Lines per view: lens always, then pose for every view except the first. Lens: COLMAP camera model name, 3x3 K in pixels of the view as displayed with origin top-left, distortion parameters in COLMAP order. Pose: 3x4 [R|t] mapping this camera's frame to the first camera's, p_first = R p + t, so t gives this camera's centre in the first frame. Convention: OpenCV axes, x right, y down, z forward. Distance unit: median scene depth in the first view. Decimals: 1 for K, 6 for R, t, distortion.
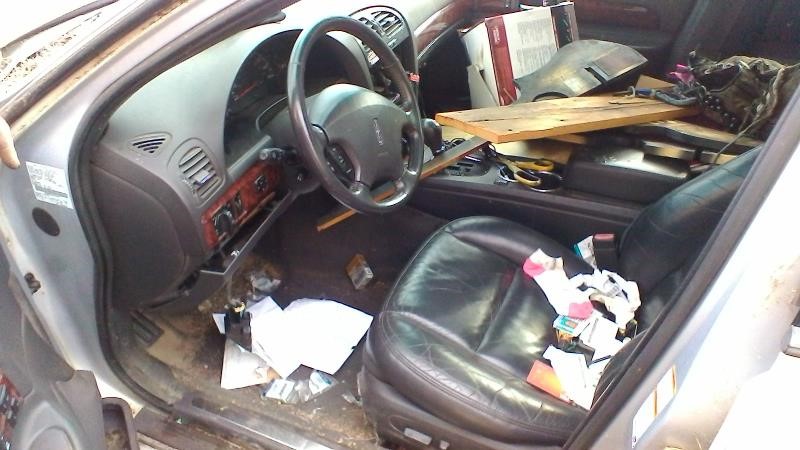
lens RADIAL K [[576.7, 0, 400.3], [0, 576.7, 224.7], [0, 0, 1]] dist [-0.013163, -0.005592]
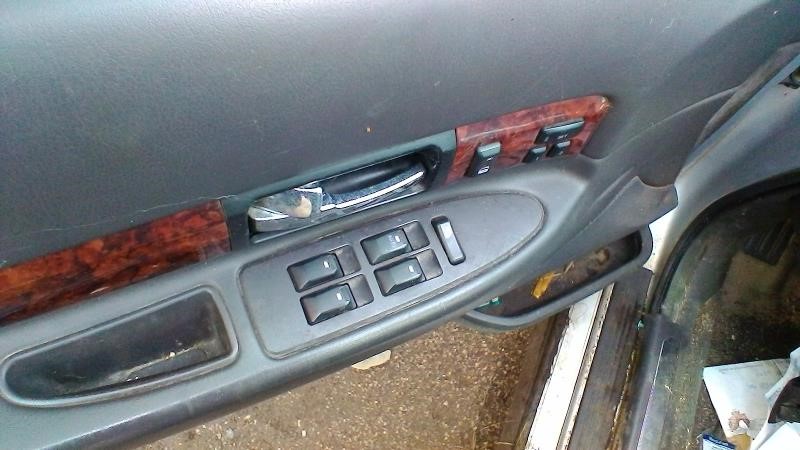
lens RADIAL K [[576.7, 0, 399.8], [0, 576.7, 224.7], [0, 0, 1]] dist [-0.013163, -0.005592]
pose [[-0.018897, 0.908762, -0.416886, -0.207539], [-0.677999, 0.294799, 0.673358, 0.022671], [0.734820, 0.295373, 0.610569, 0.318188]]
